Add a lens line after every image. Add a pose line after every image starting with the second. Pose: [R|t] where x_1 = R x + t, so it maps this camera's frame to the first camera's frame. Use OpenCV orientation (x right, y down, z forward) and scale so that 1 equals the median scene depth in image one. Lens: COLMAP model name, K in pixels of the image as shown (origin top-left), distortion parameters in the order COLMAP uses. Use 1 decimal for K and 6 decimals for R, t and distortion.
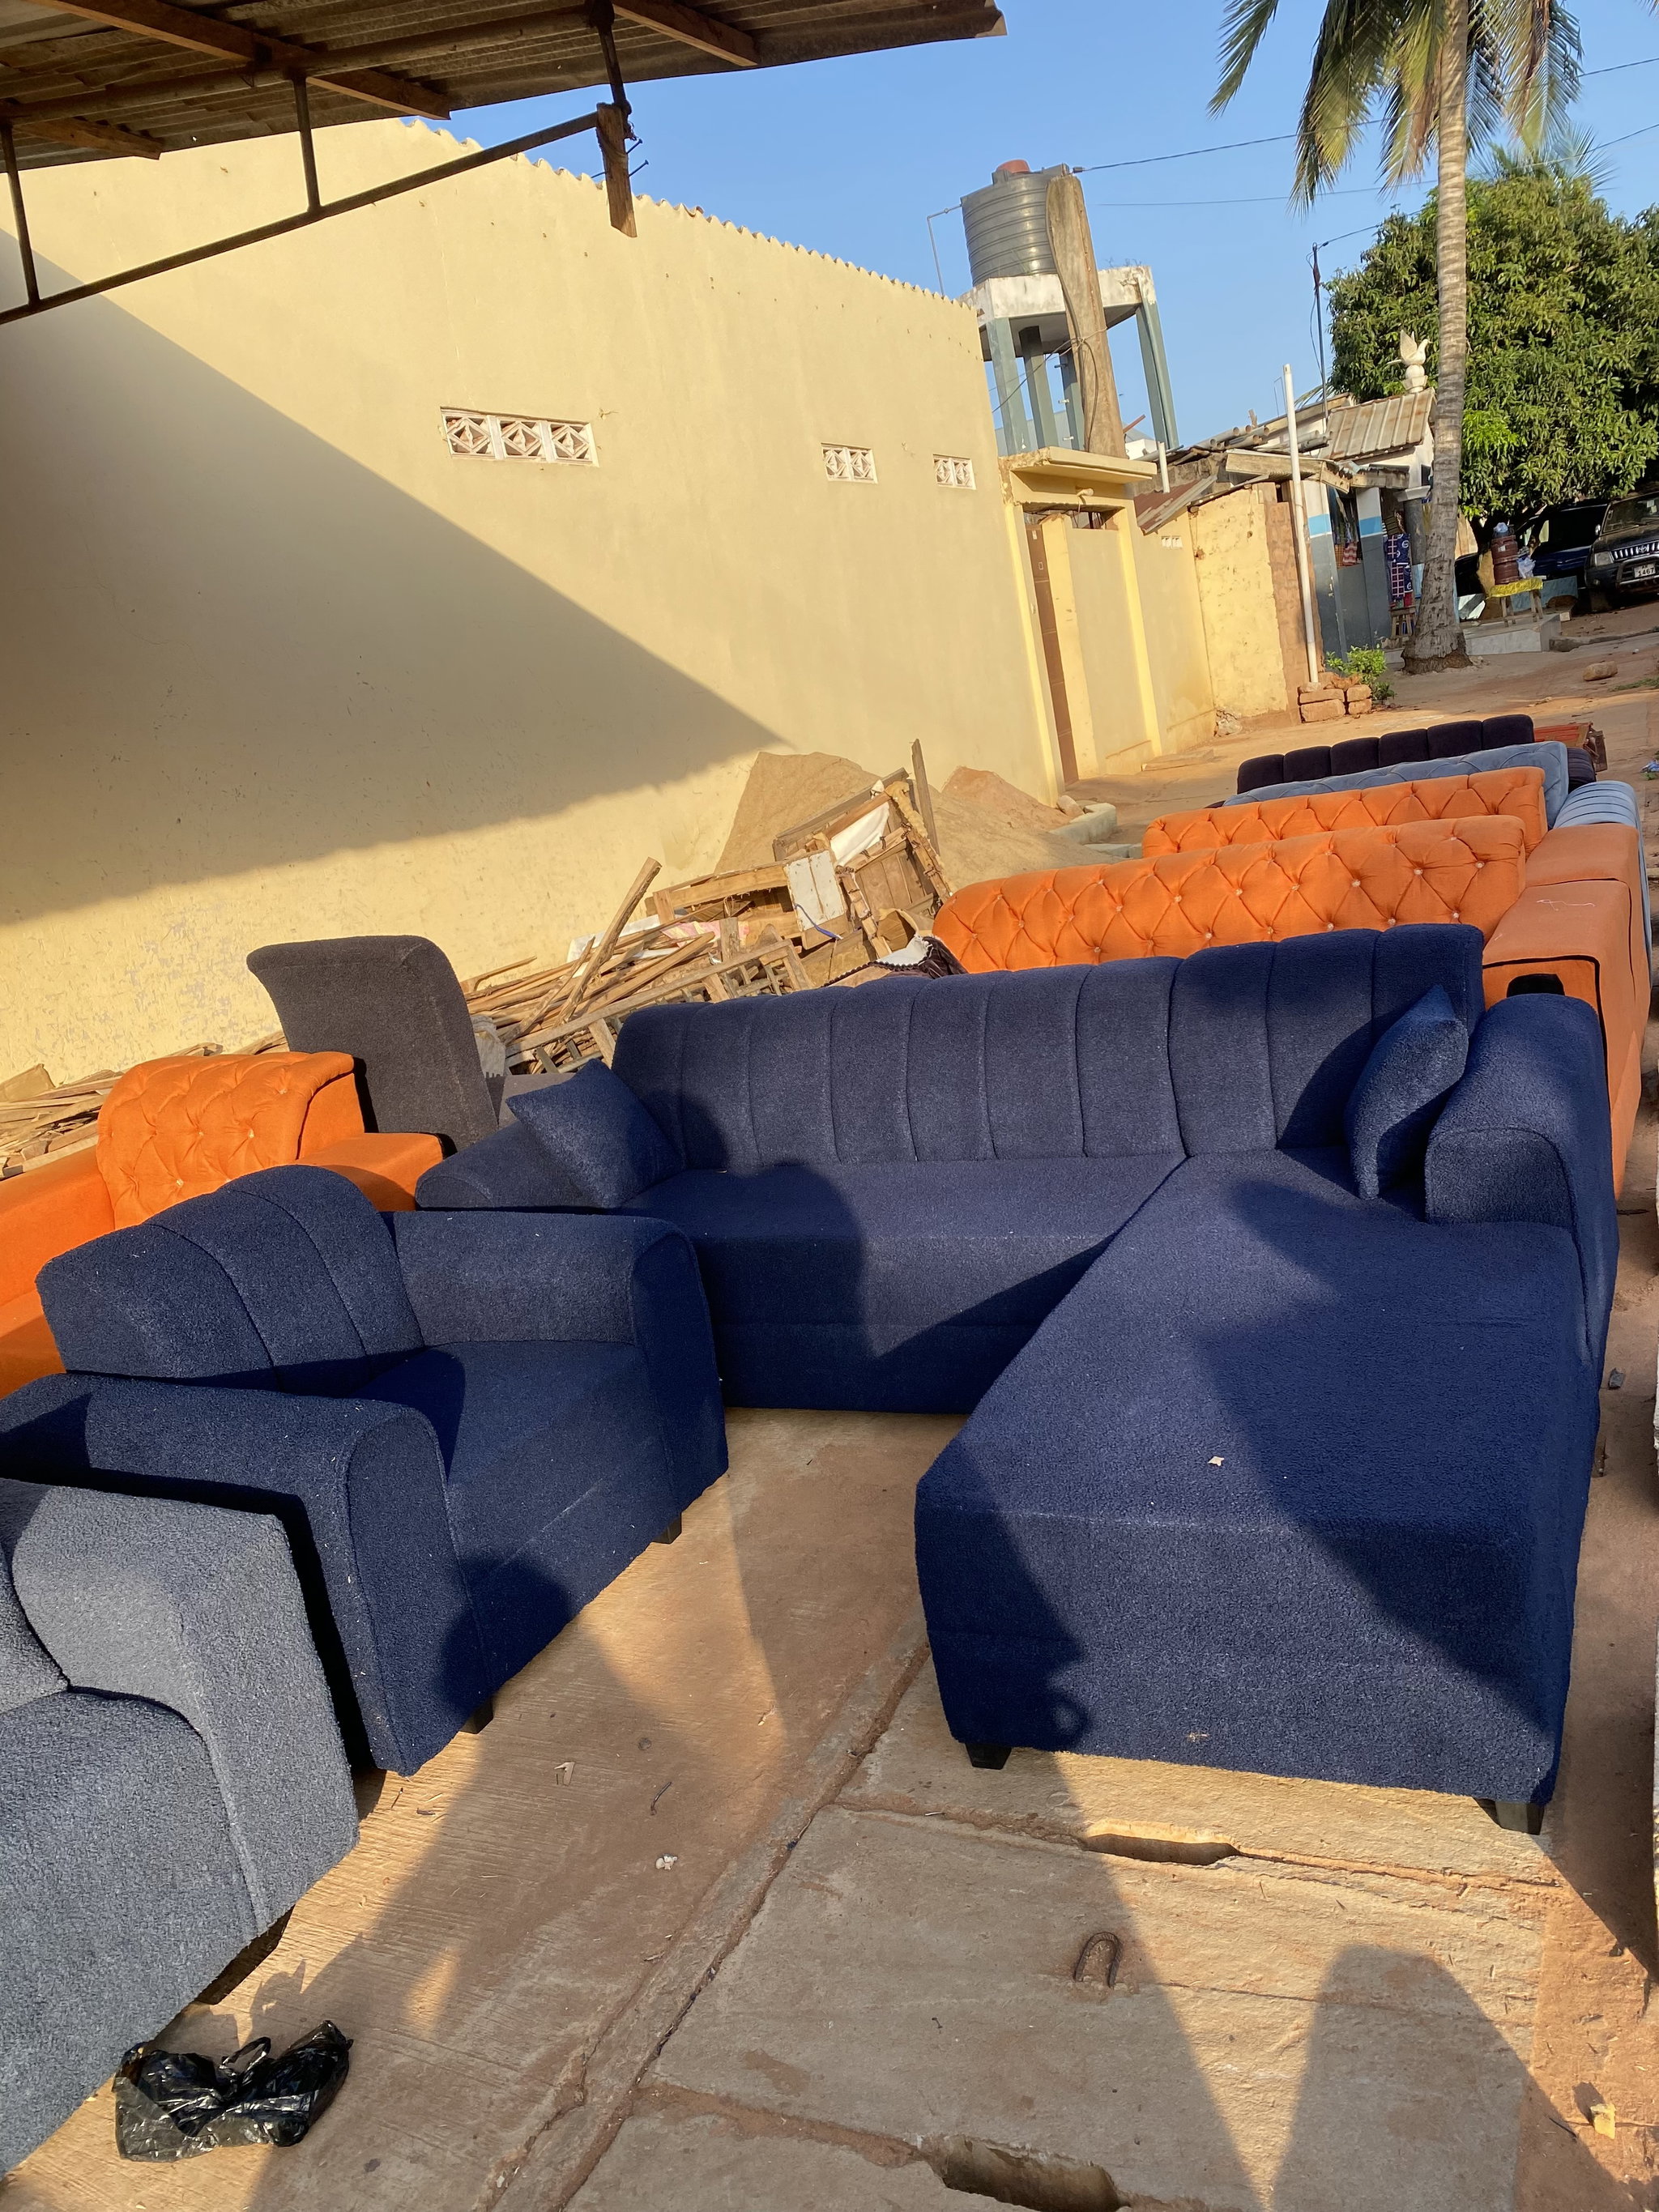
lens RADIAL K [[1675.5, 0, 843.3], [0, 1675.5, 1103.3], [0, 0, 1]] dist [-0.004008, -0.004412]
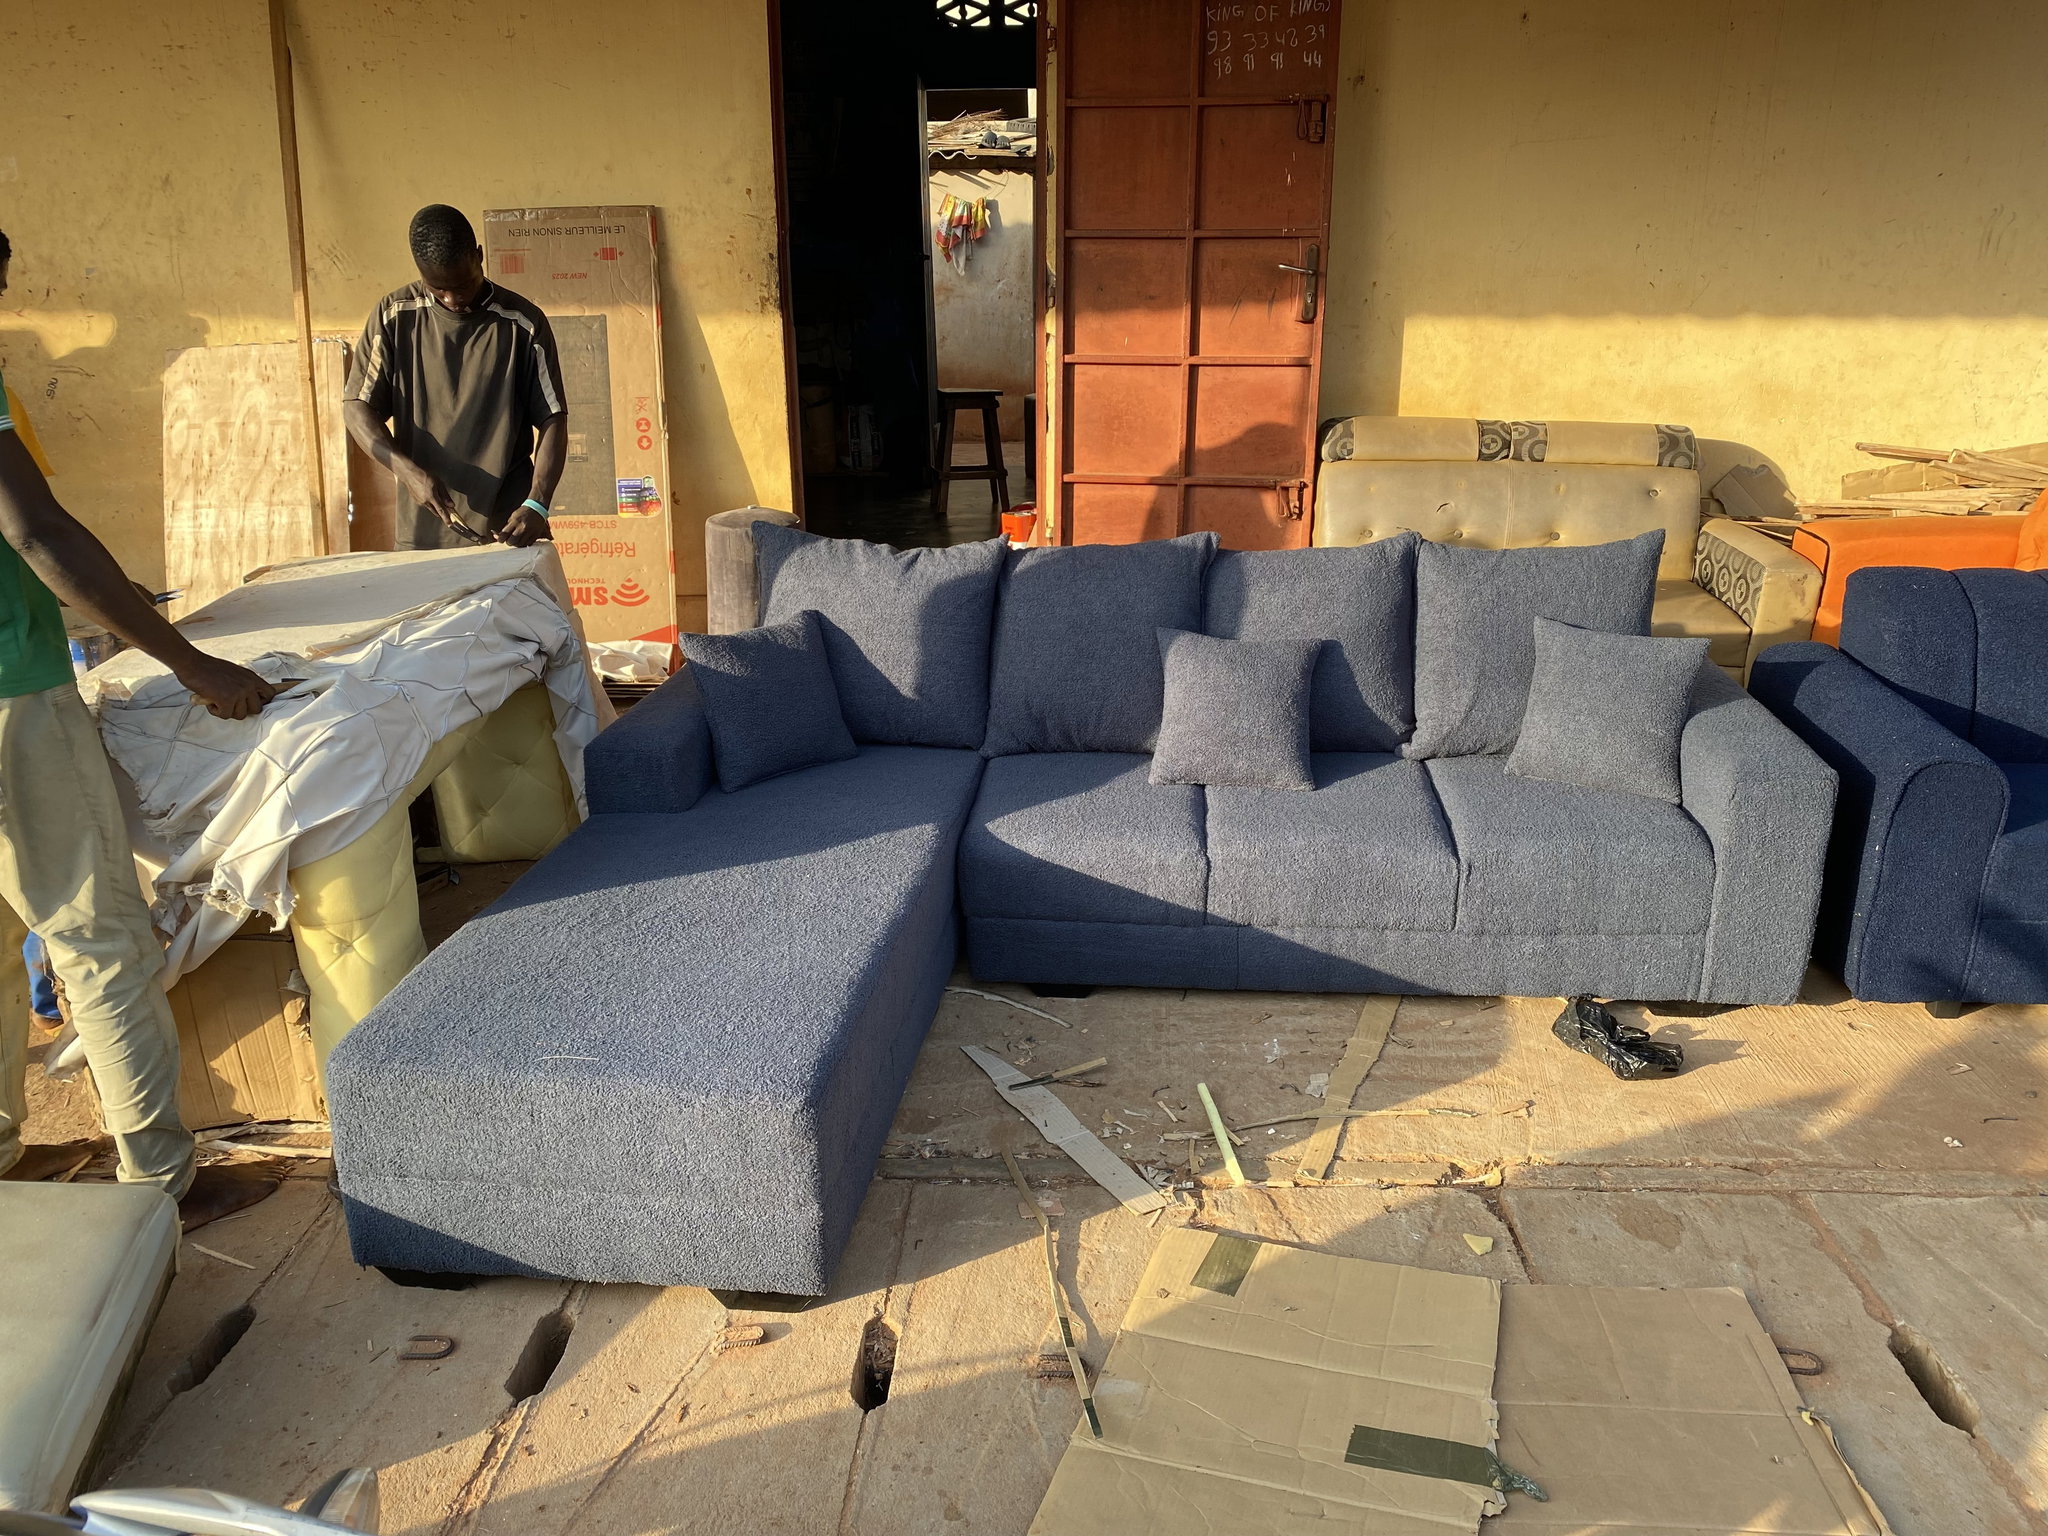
lens RADIAL K [[1551.2, 0, 1010.7], [0, 1551.2, 755.0], [0, 0, 1]] dist [-0.004008, -0.004412]
pose [[0.347511, 0.432382, -0.832035, 0.546103], [-0.264554, 0.896499, 0.355388, -0.055566], [0.899582, 0.096617, 0.425931, -0.220004]]
